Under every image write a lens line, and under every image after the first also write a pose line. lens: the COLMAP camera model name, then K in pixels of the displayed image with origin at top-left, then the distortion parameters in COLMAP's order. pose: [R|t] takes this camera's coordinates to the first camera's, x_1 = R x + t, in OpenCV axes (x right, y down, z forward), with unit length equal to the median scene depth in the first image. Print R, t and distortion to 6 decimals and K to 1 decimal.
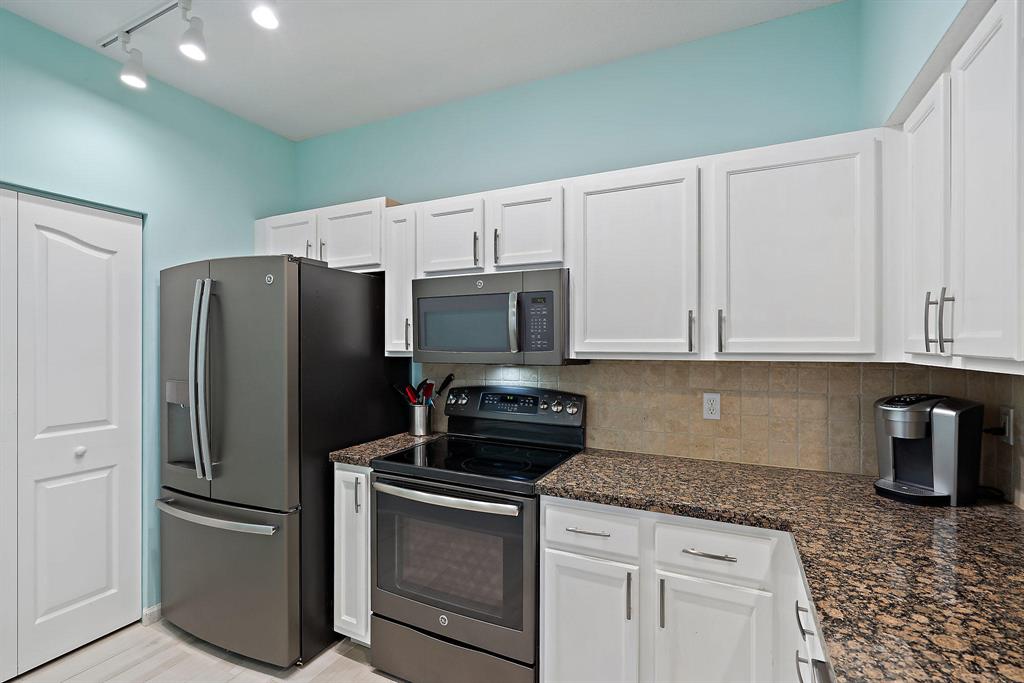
lens RADIAL K [[467.8, 0, 511.3], [0, 467.8, 346.1], [0, 0, 1]] dist [0.002178, -0.000815]
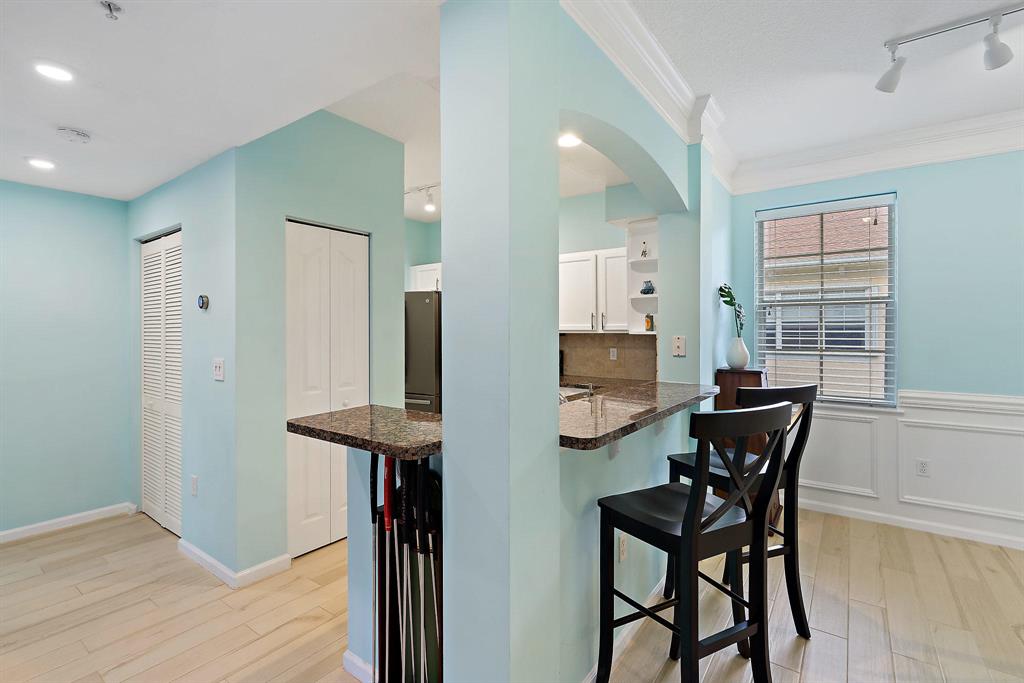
lens RADIAL K [[467.8, 0, 505.1], [0, 467.8, 331.6], [0, 0, 1]] dist [0.002178, -0.000815]
pose [[0.981462, -0.005737, -0.191573, 0.397928], [0.005990, 0.999982, 0.000740, 0.017655], [0.191565, -0.001874, 0.981478, -1.511136]]
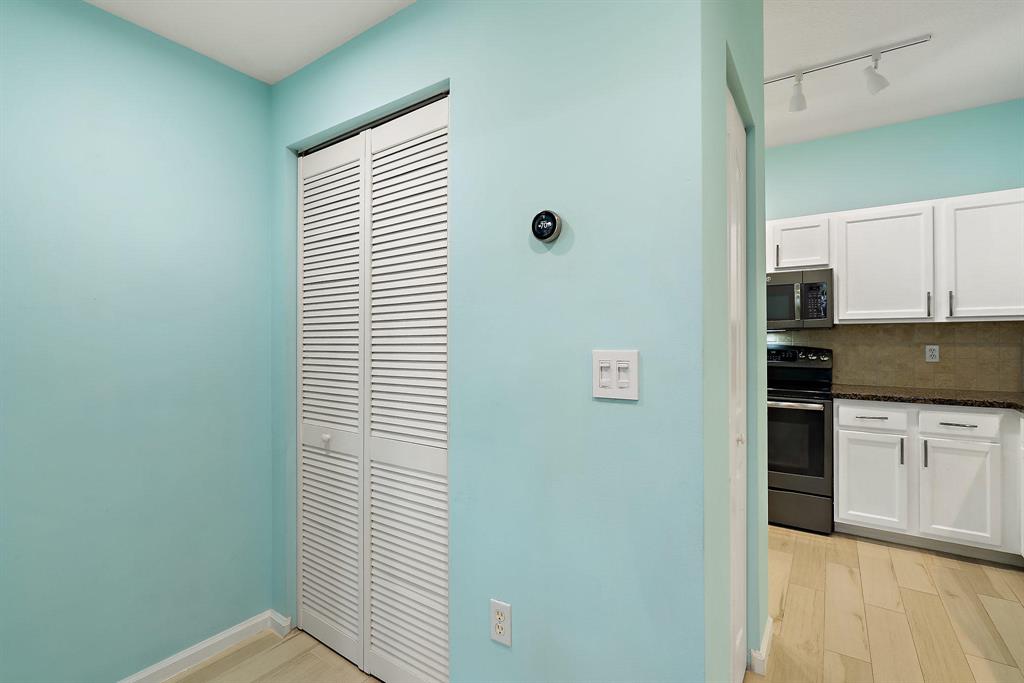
lens RADIAL K [[467.8, 0, 504.3], [0, 467.8, 337.0], [0, 0, 1]] dist [0.002178, -0.000815]
pose [[0.987089, -0.006587, -0.160039, -0.837927], [0.005903, 0.999971, -0.004754, 0.082762], [0.160066, 0.003748, 0.987099, -0.885148]]
